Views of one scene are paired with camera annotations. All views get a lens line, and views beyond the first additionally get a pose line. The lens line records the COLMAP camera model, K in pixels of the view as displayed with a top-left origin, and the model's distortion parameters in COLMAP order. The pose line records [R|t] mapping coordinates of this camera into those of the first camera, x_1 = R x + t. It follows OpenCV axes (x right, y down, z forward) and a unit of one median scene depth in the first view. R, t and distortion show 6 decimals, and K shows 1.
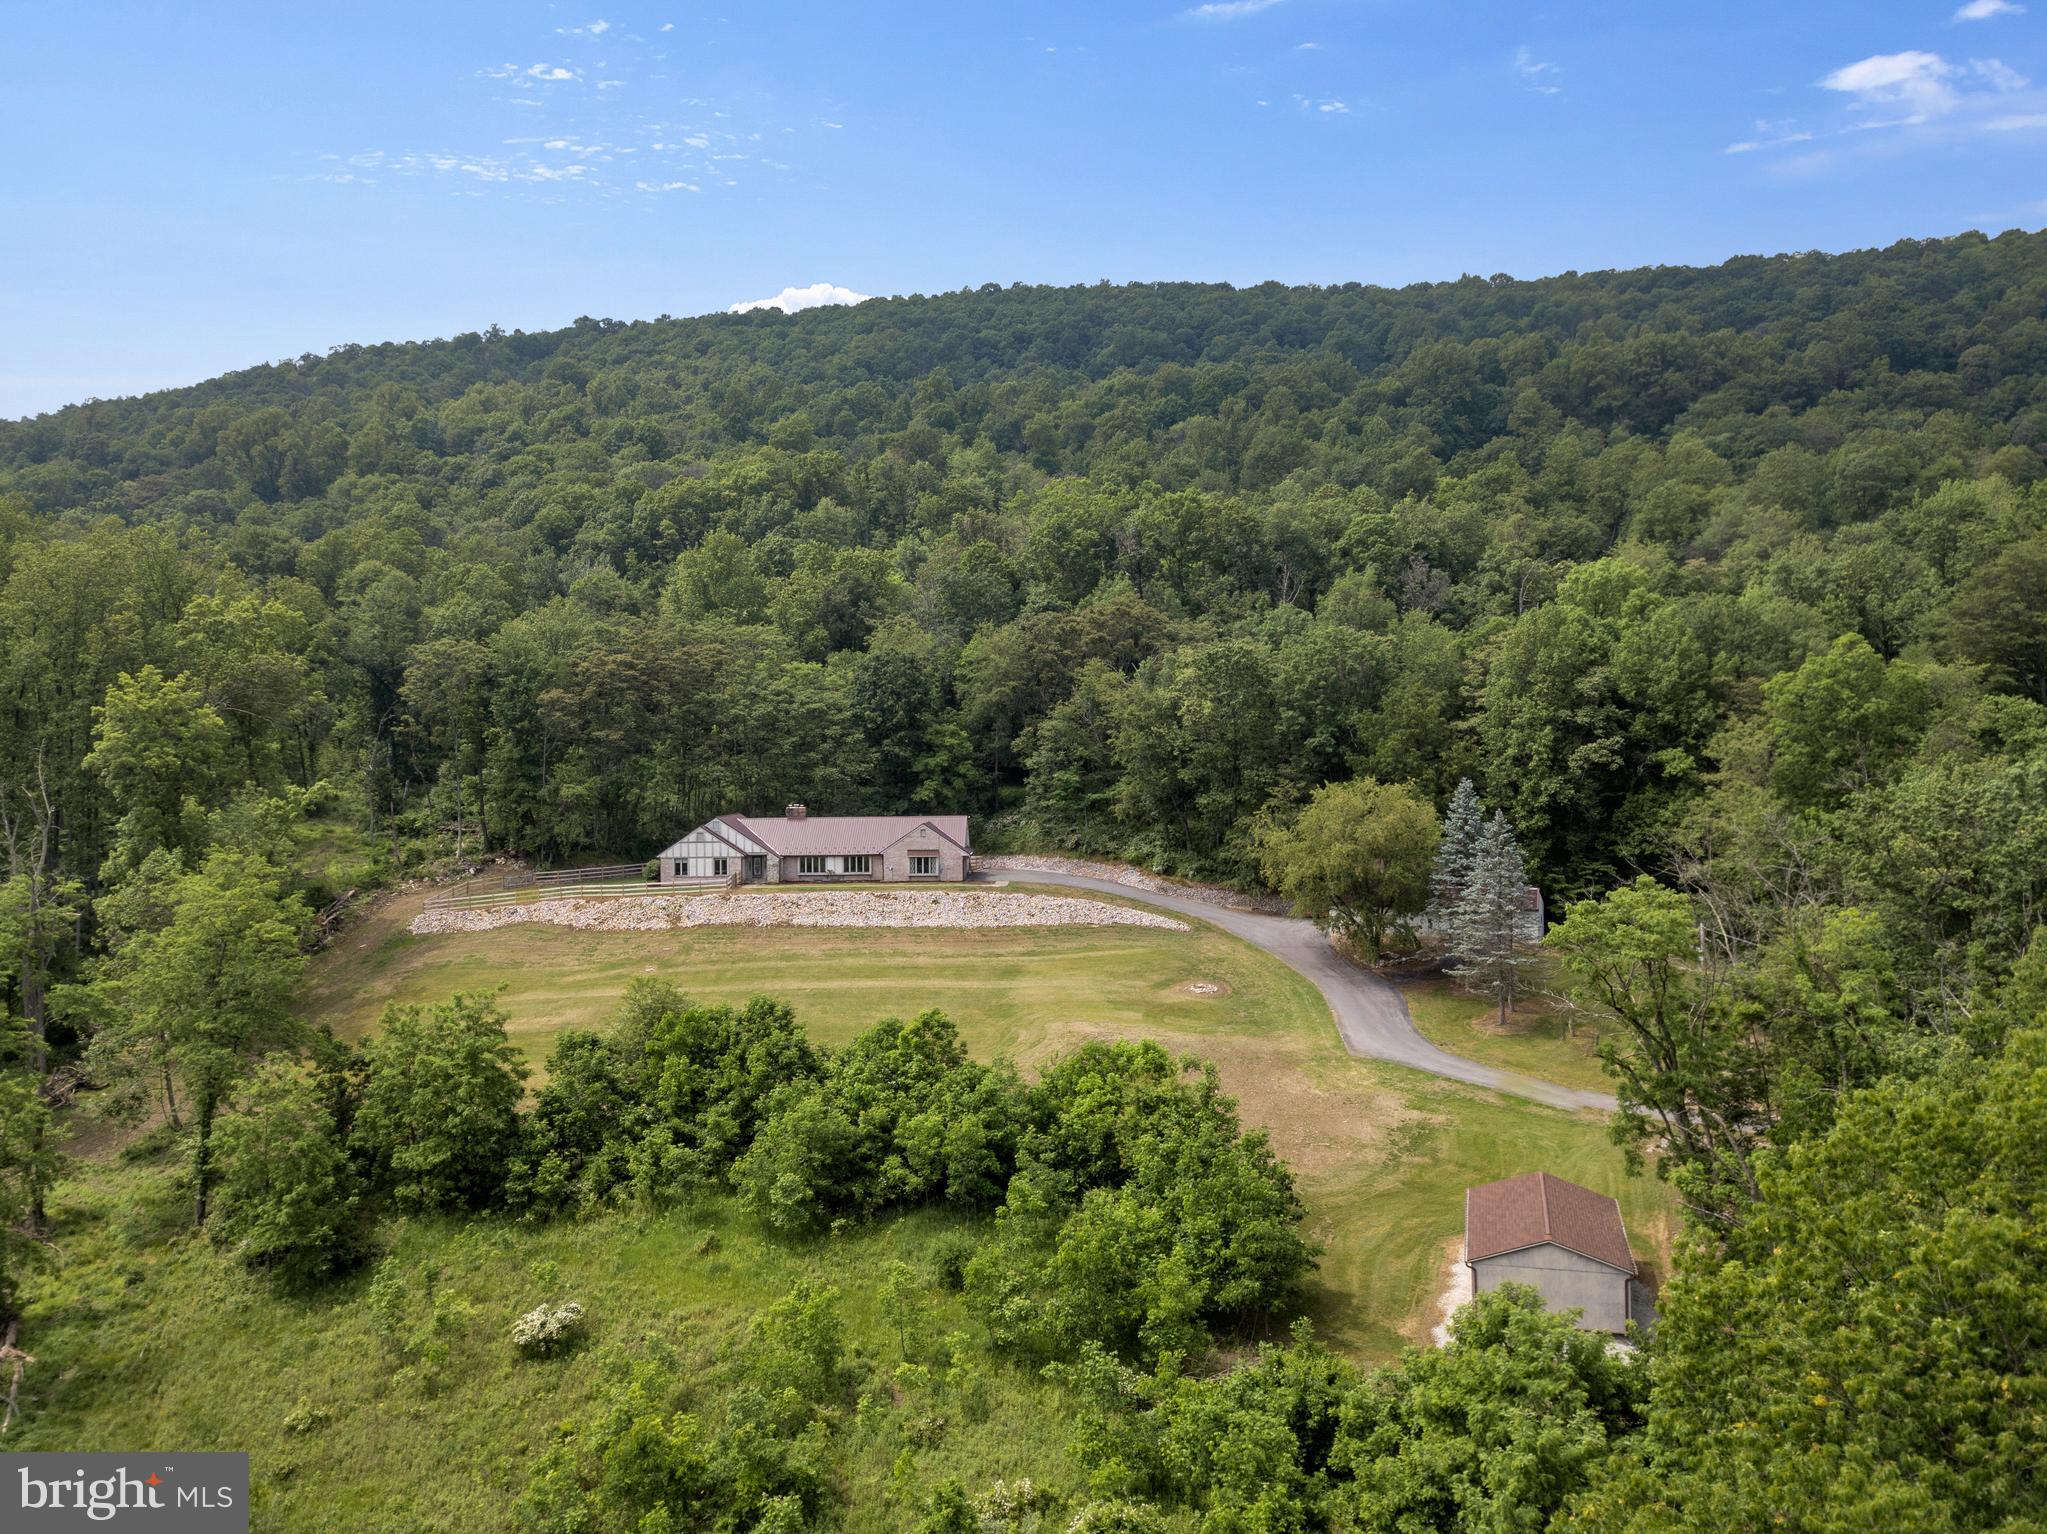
lens RADIAL K [[1199.4, 0, 1023.5], [0, 1199.4, 767.0], [0, 0, 1]] dist [0.001309, -0.000627]
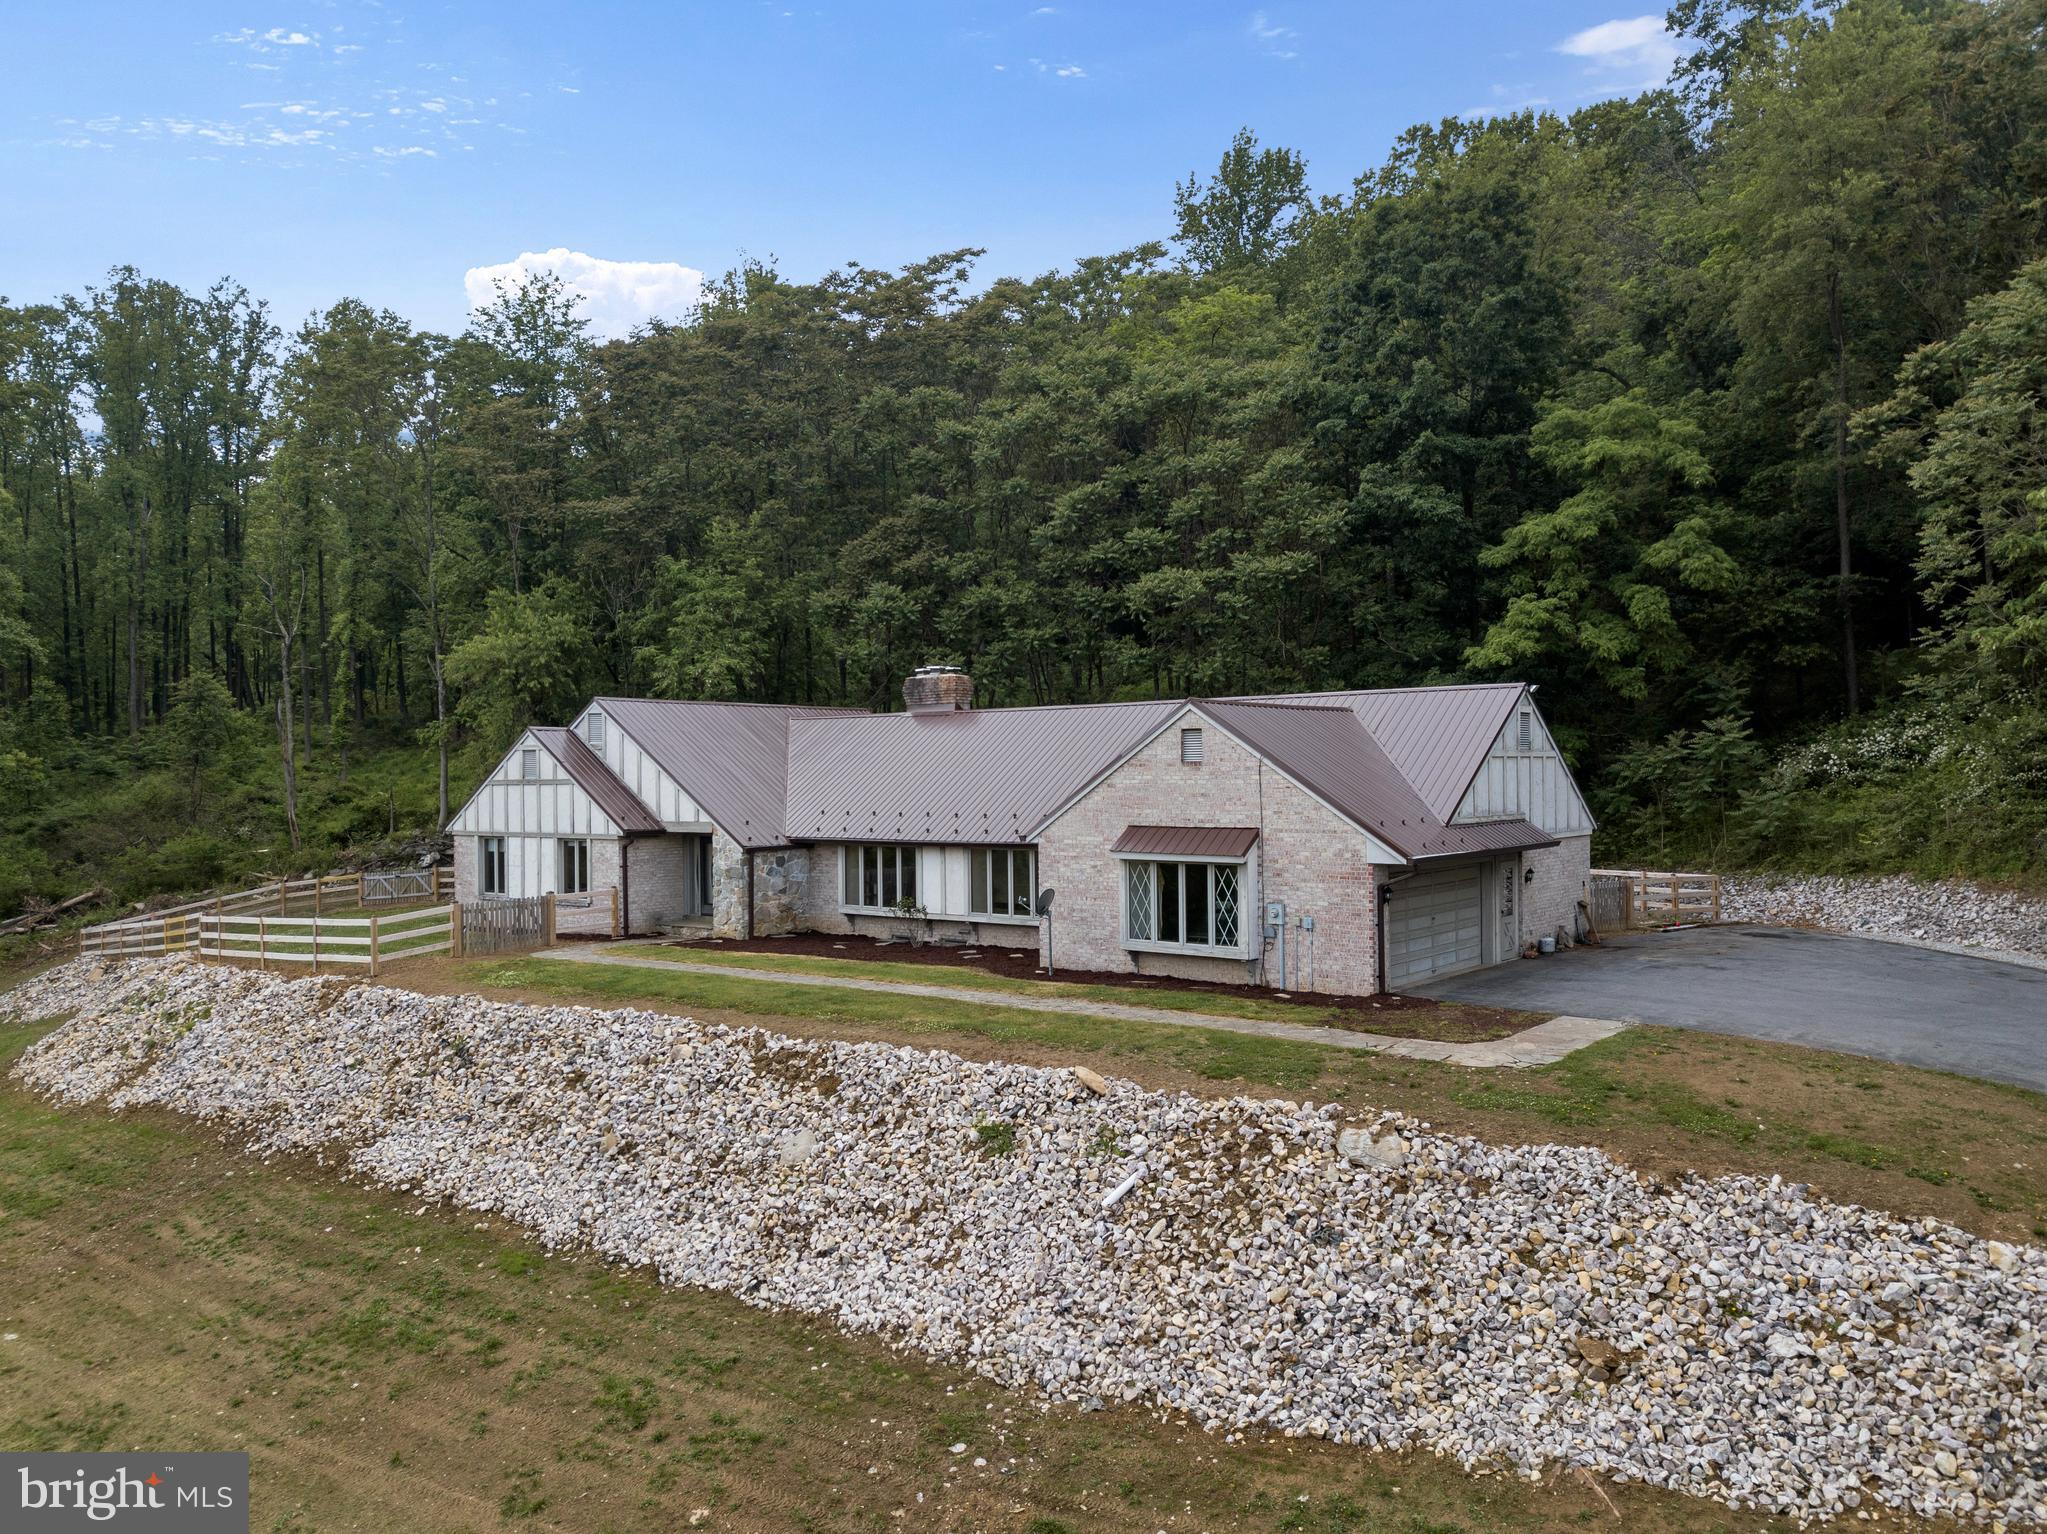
lens RADIAL K [[1481.2, 0, 1023.5], [0, 1481.2, 767.0], [0, 0, 1]] dist [0.017123, -0.007097]
pose [[0.794935, -0.002124, -0.606691, 0.045865], [0.010249, 0.999898, 0.009929, 0.055462], [0.606609, -0.014111, 0.794875, 0.773361]]
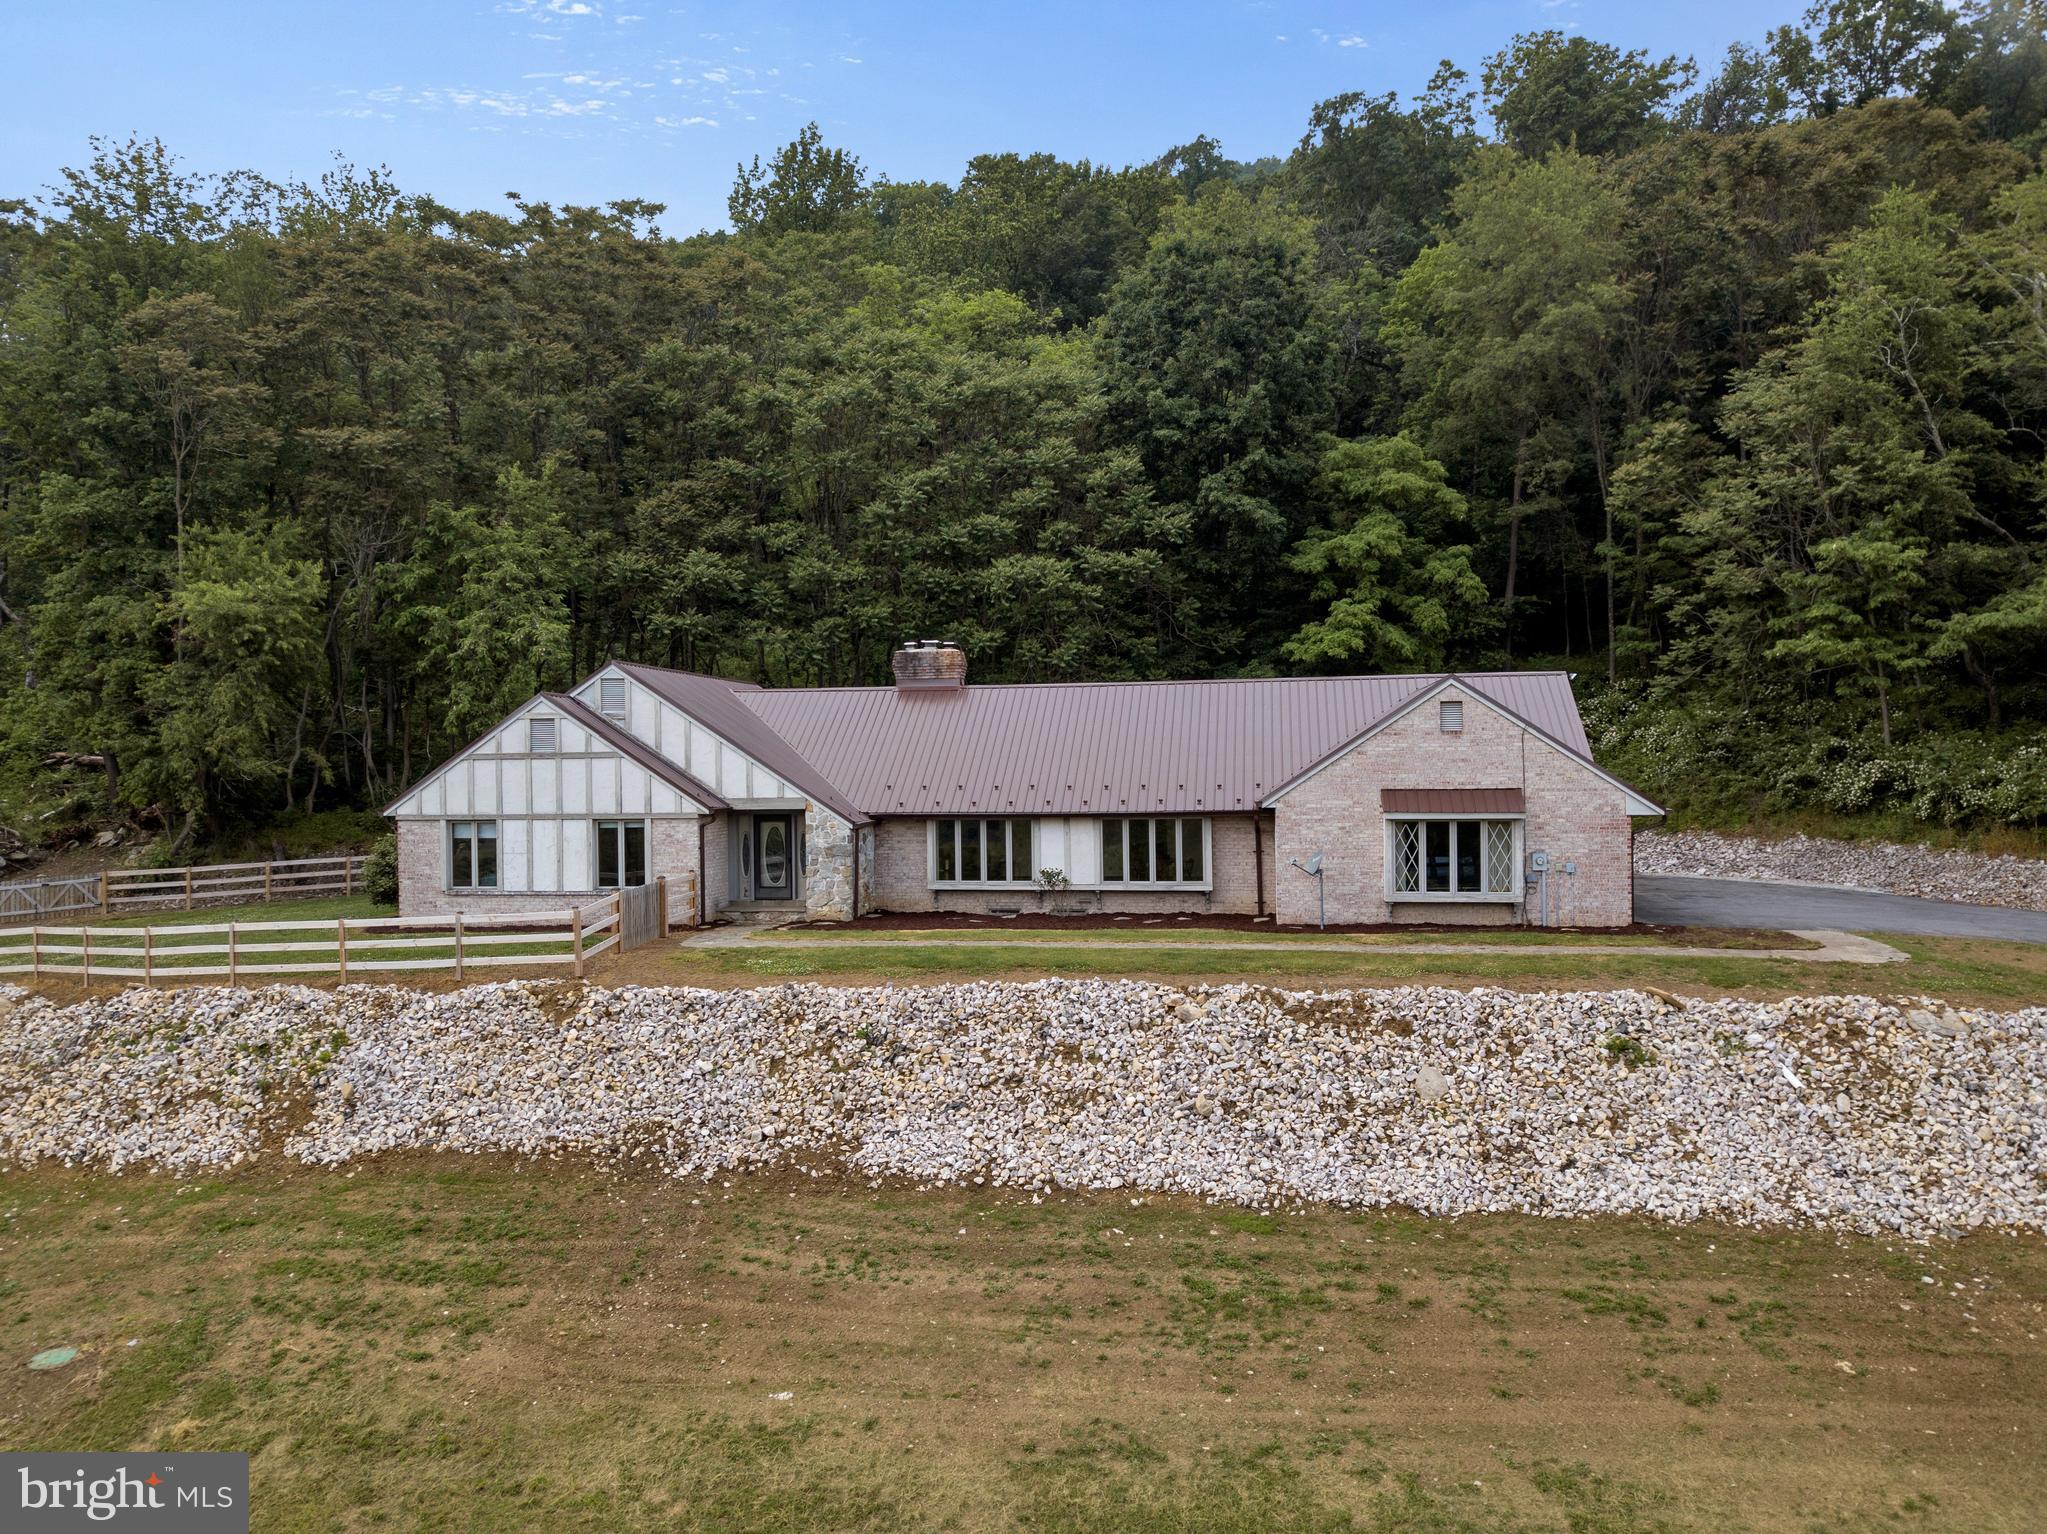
lens RADIAL K [[1481.2, 0, 1023.5], [0, 1481.2, 767.0], [0, 0, 1]] dist [0.017123, -0.007097]
pose [[0.986620, -0.001286, -0.163031, -0.116835], [0.003871, 0.999872, 0.015538, 0.059435], [0.162991, -0.015961, 0.986499, 0.697145]]
